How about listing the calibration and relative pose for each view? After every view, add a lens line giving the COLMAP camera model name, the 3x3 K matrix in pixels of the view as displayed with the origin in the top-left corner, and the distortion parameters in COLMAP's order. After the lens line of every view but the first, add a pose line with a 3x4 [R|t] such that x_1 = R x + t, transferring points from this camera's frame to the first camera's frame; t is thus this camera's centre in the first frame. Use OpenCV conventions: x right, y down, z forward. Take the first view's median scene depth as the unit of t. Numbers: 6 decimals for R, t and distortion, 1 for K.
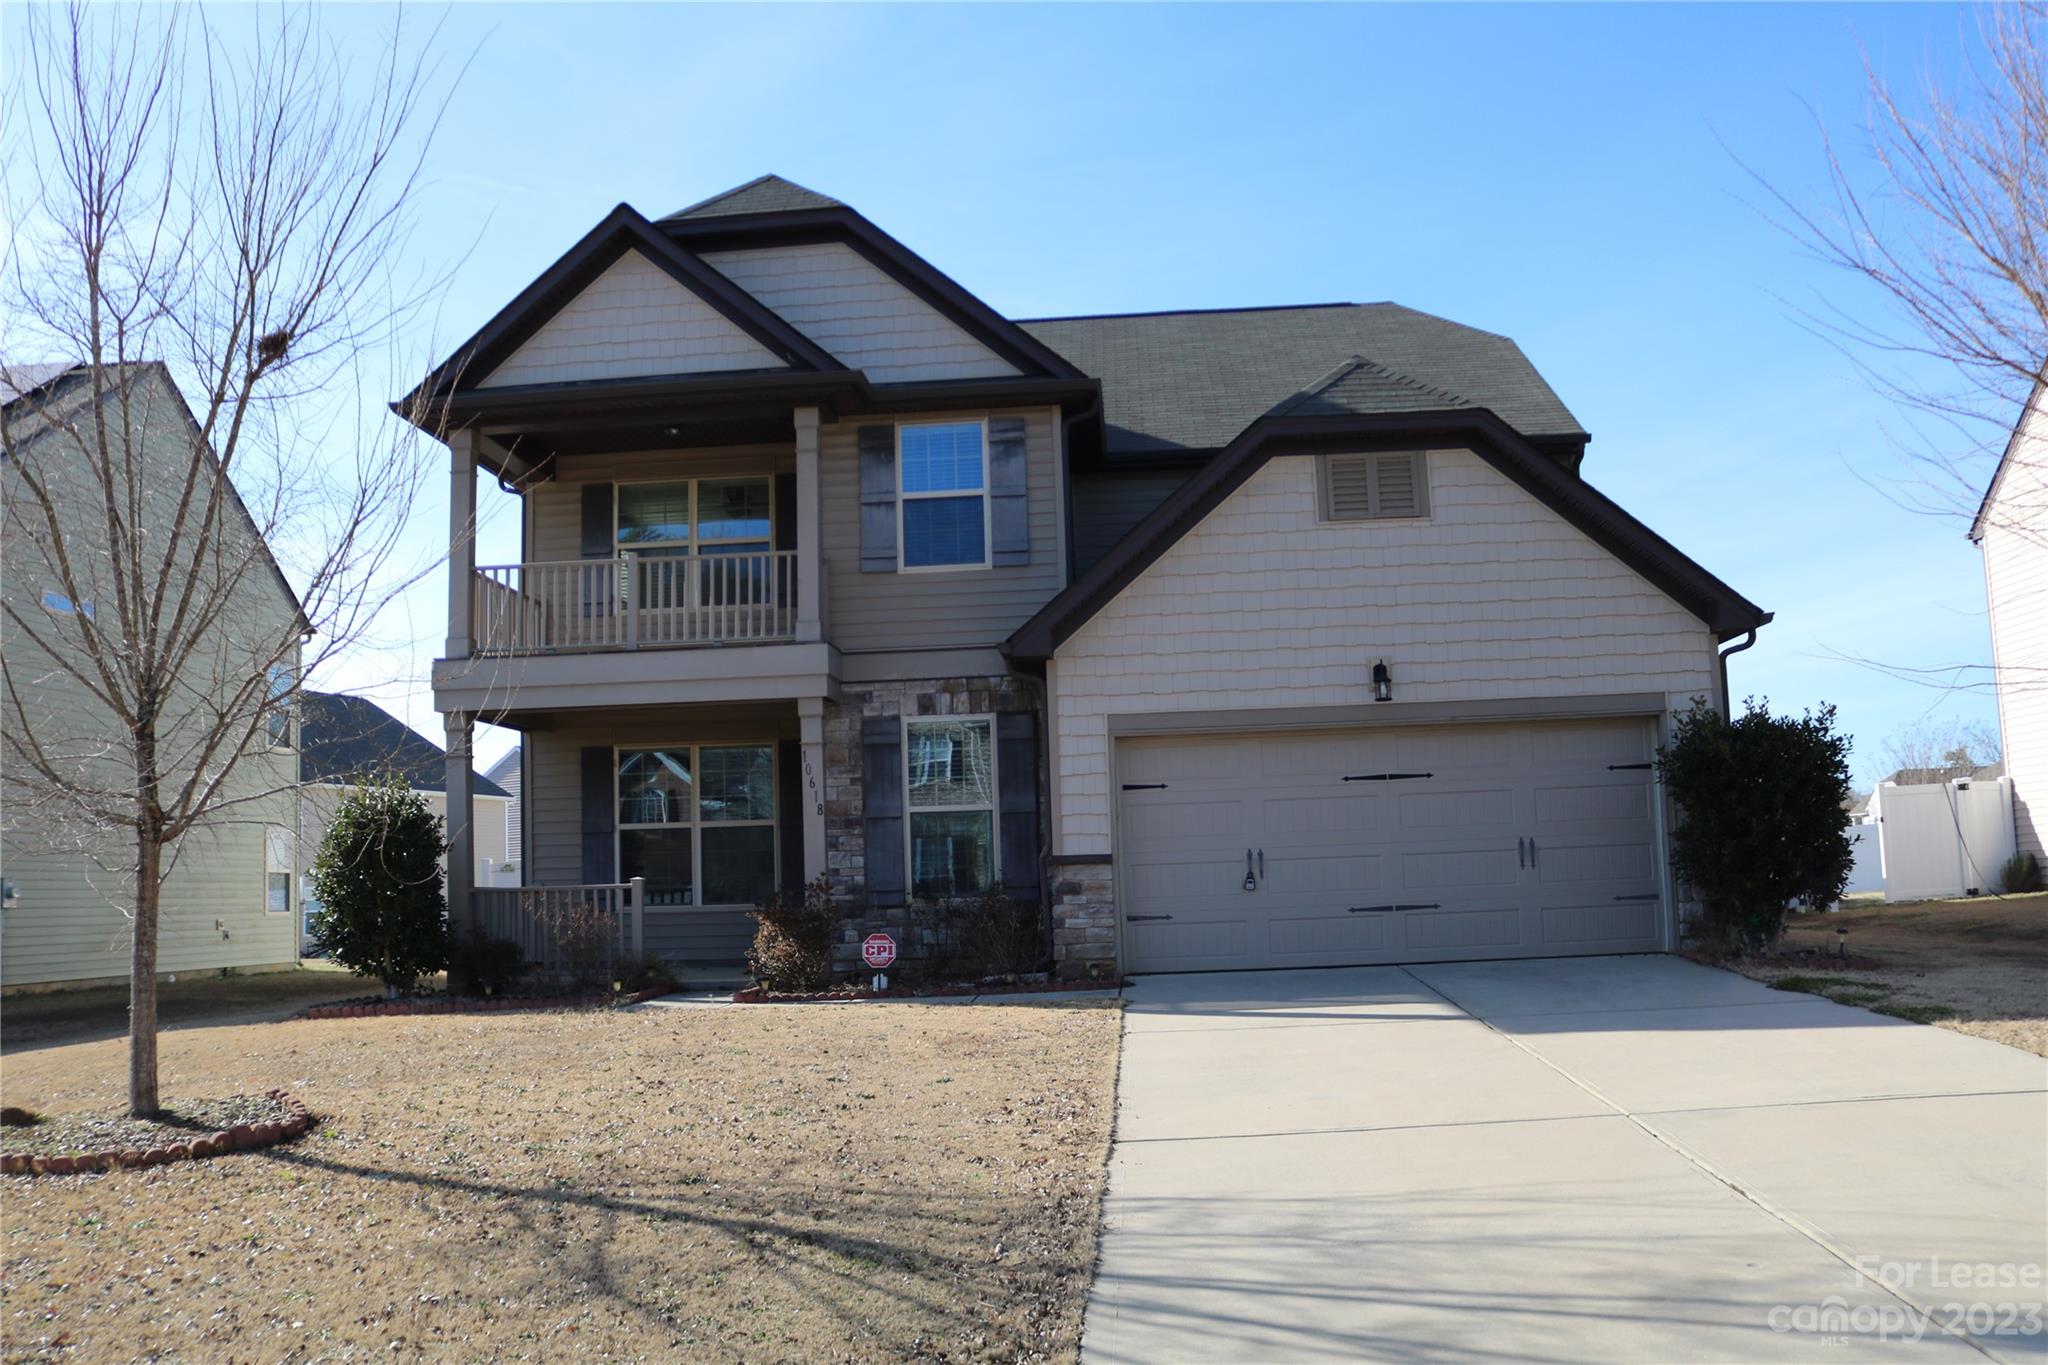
lens RADIAL K [[1679.1, 0, 1034.8], [0, 1679.1, 683.1], [0, 0, 1]] dist [-0.136008, 0.034149]
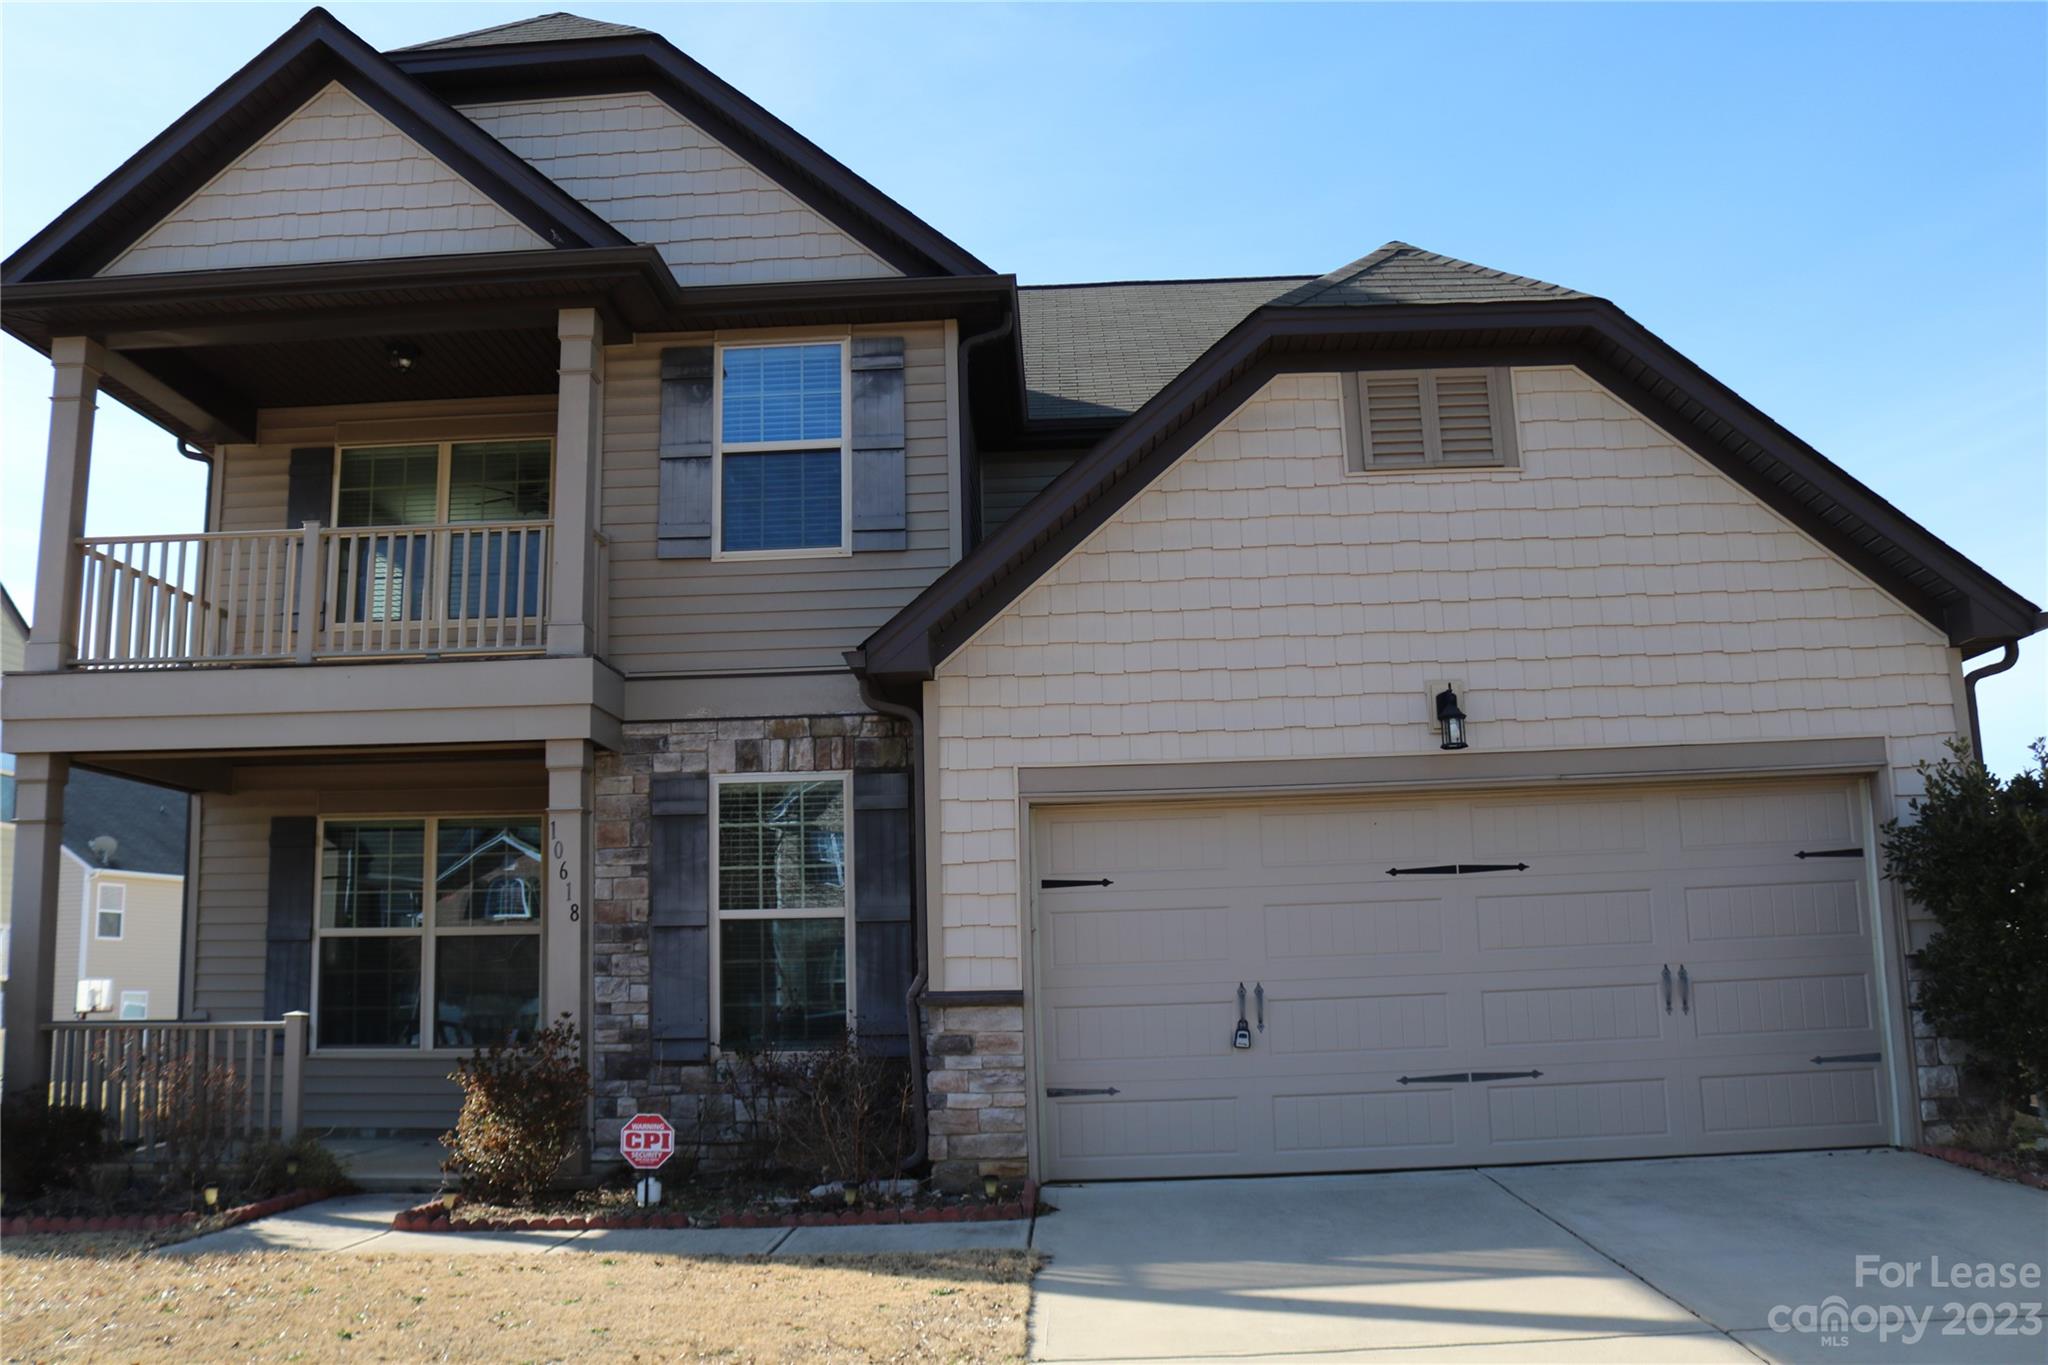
lens RADIAL K [[1679.1, 0, 1012.3], [0, 1679.1, 670.9], [0, 0, 1]] dist [-0.136008, 0.034149]
pose [[0.999606, 0.011694, 0.025535, 0.024130], [-0.009904, 0.997559, -0.069127, 0.025696], [-0.026281, 0.068847, 0.997281, 0.360292]]
